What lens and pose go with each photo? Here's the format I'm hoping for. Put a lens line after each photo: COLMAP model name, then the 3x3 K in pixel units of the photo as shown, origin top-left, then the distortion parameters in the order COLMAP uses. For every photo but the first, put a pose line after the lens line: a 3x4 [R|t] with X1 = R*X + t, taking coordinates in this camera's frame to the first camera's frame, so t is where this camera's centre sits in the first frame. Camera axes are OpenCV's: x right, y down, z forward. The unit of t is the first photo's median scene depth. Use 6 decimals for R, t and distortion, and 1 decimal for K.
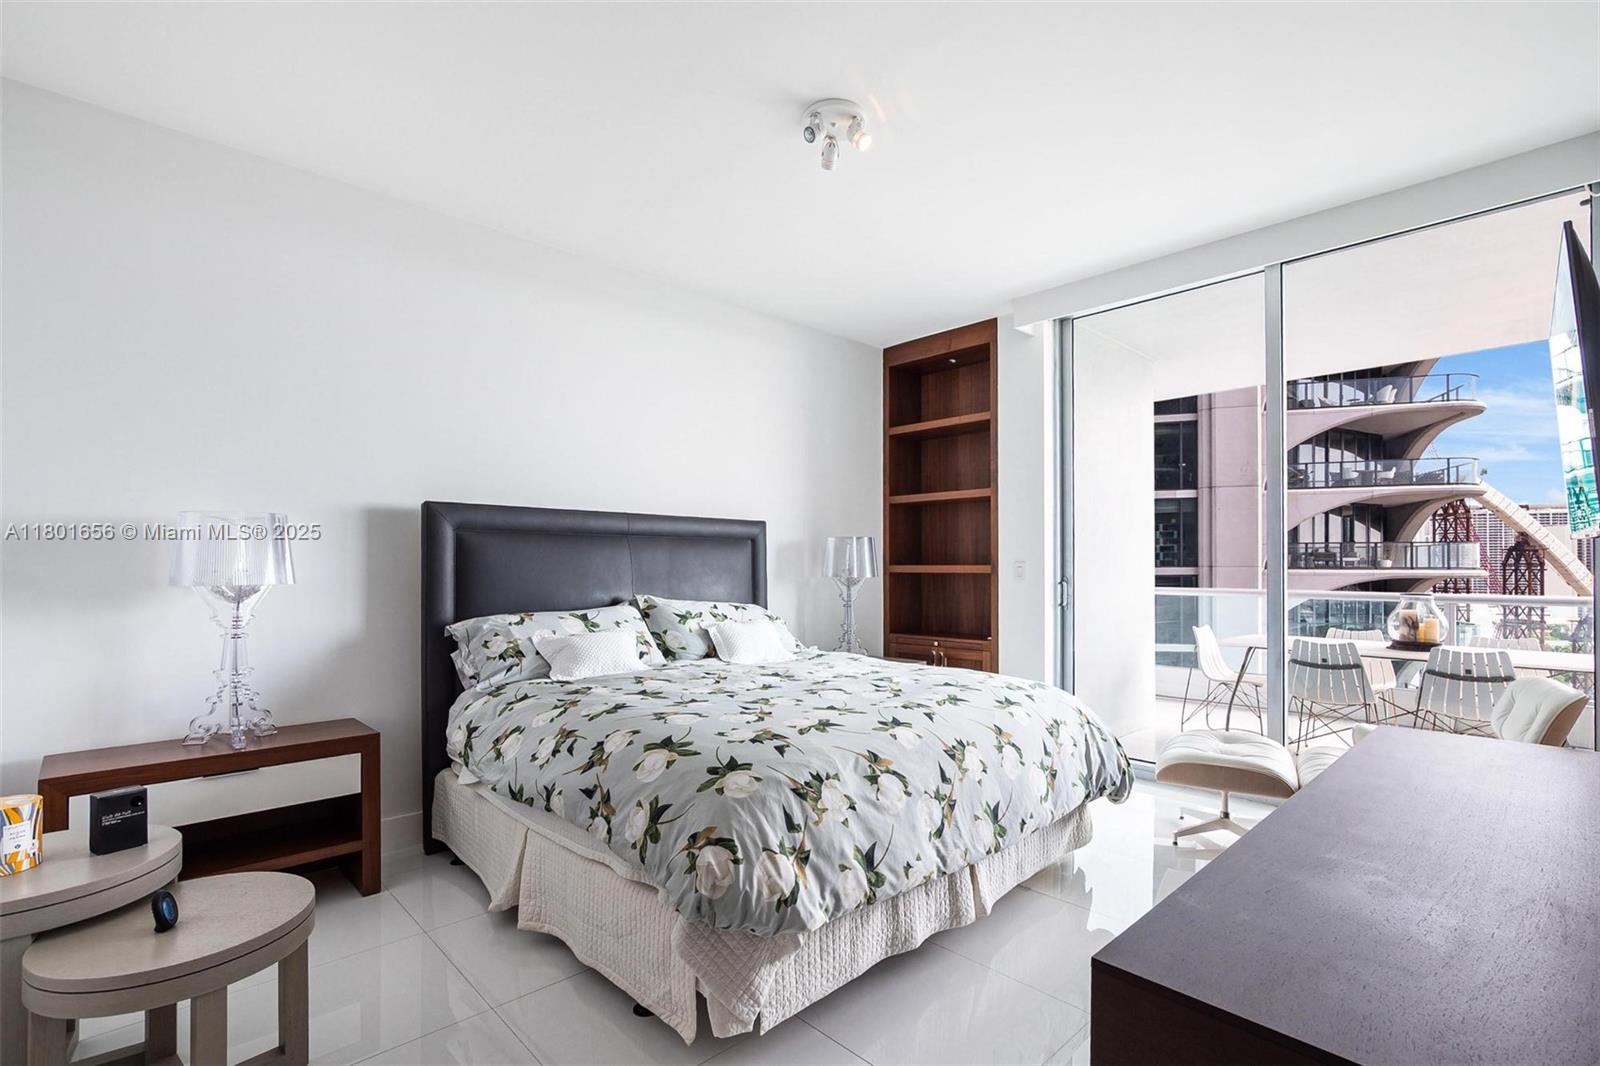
lens RADIAL K [[734.6, 0, 821.7], [0, 734.6, 565.1], [0, 0, 1]] dist [0.003147, -0.000034]
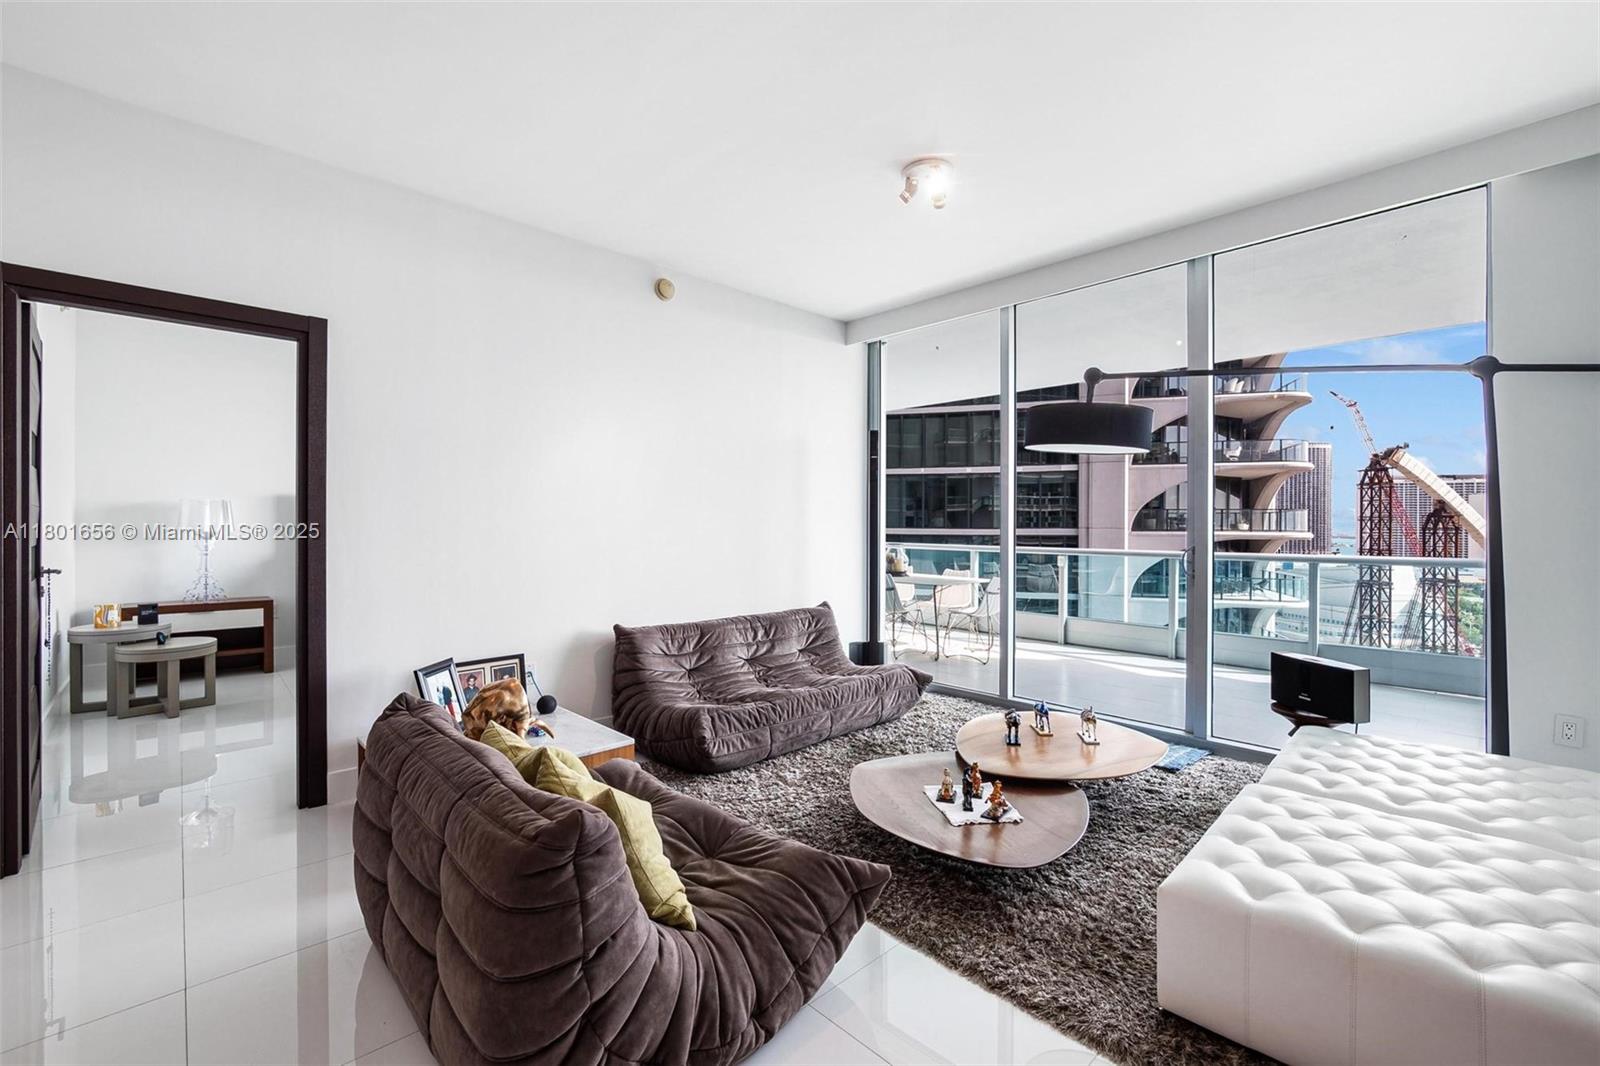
lens RADIAL K [[659.3, 0, 804.4], [0, 659.3, 529.1], [0, 0, 1]] dist [-0.004852, 0.000150]
pose [[0.999469, 0.009222, -0.031259, 0.092731], [-0.008969, 0.999926, 0.008201, -0.001204], [0.031332, -0.007917, 0.999478, -0.080696]]
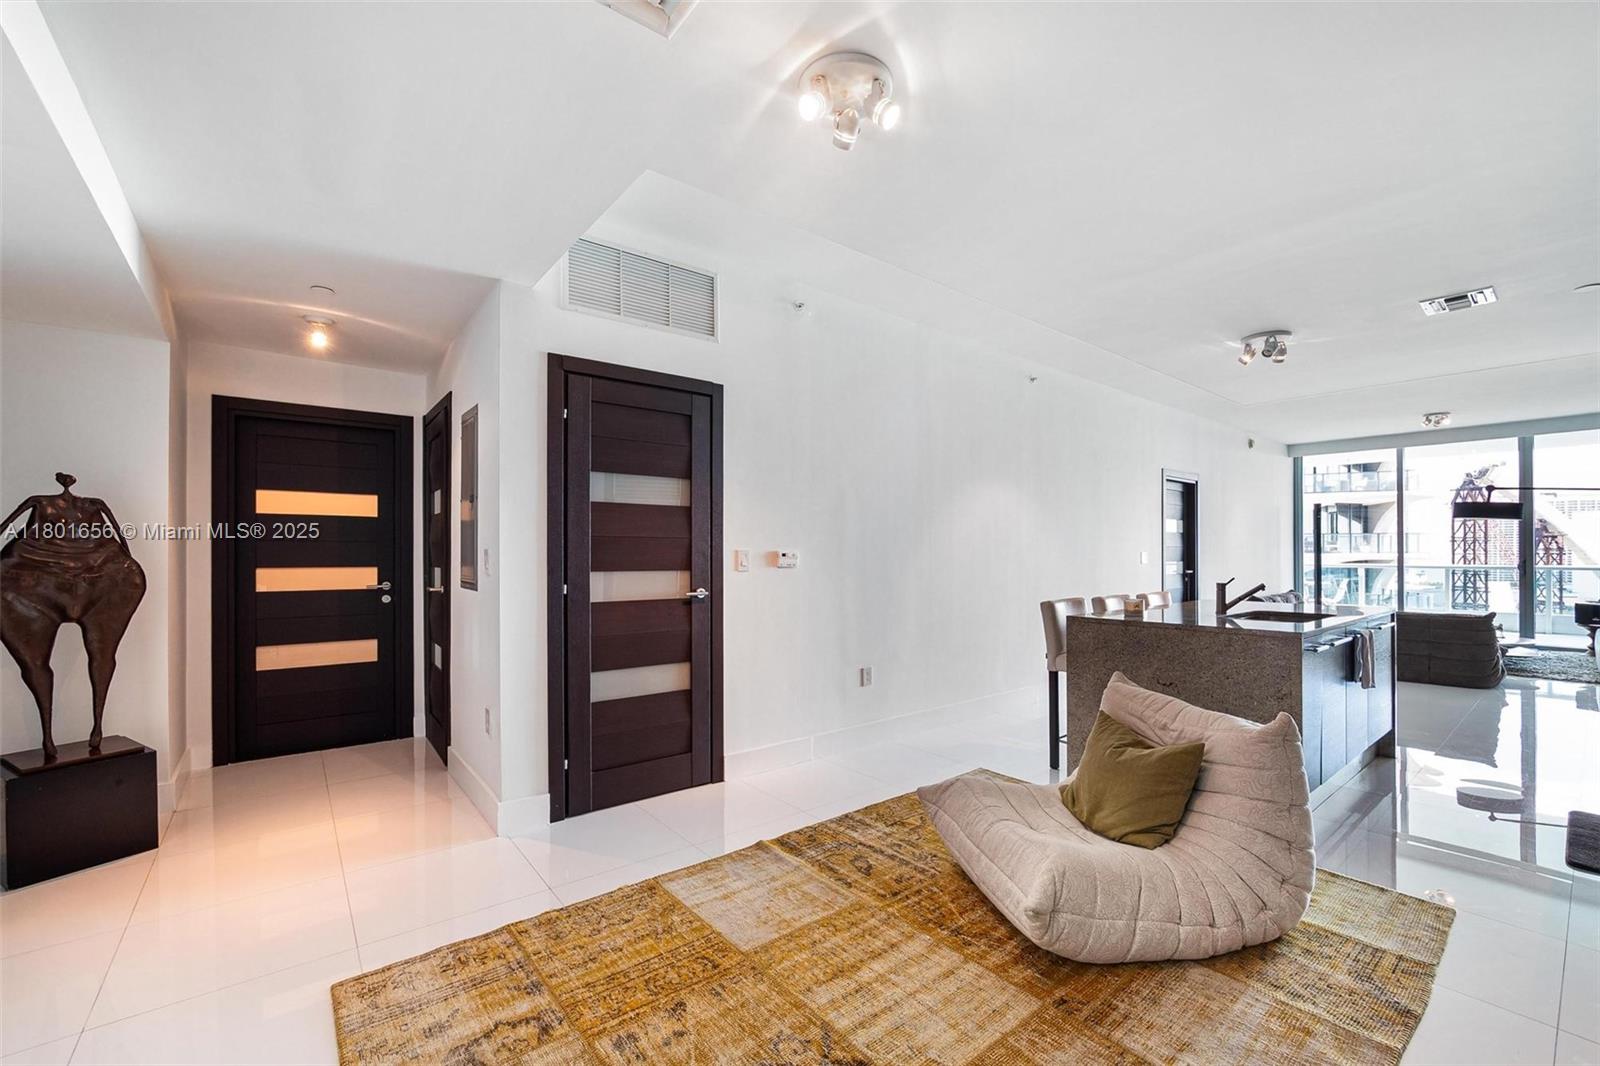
lens RADIAL K [[659.3, 0, 795.8], [0, 659.3, 545.1], [0, 0, 1]] dist [-0.004852, 0.000150]
pose [[0.994363, -0.000415, -0.106029, -0.113562], [-0.000310, 0.999977, -0.006819, -0.001365], [0.106030, 0.006813, 0.994340, -0.262111]]
